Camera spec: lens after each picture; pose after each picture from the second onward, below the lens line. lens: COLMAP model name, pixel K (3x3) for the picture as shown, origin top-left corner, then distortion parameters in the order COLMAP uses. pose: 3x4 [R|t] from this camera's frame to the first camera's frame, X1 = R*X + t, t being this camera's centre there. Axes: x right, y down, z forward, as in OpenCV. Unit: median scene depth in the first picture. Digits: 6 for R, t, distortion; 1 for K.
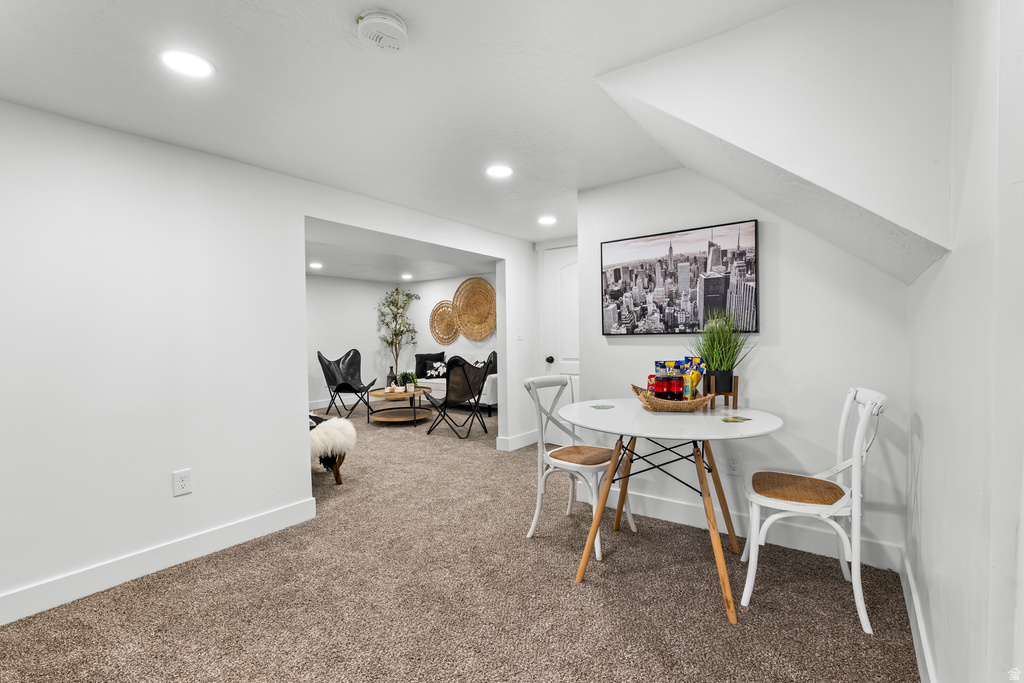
lens RADIAL K [[457.3, 0, 512.0], [0, 457.3, 341.5], [0, 0, 1]] dist [-0.004064, -0.000173]
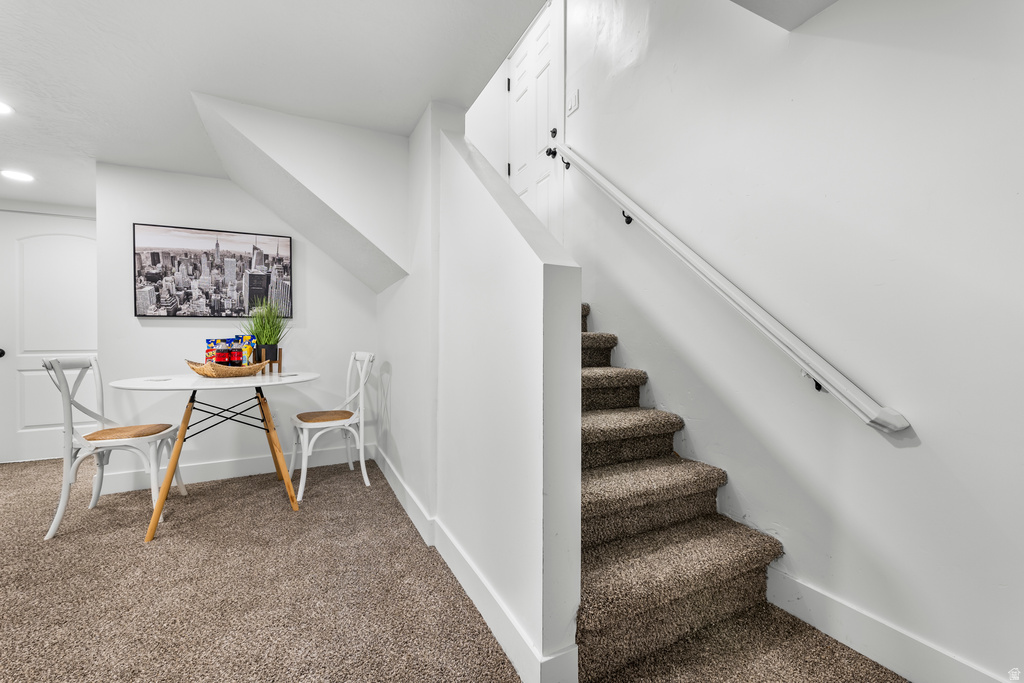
lens RADIAL K [[419.3, 0, 512.0], [0, 419.3, 341.5], [0, 0, 1]] dist [0.001495, -0.000091]
pose [[0.445846, 0.006721, 0.895084, -0.283139], [0.013790, 0.999802, -0.014376, 0.073163], [-0.895003, 0.018752, 0.445665, -0.154443]]
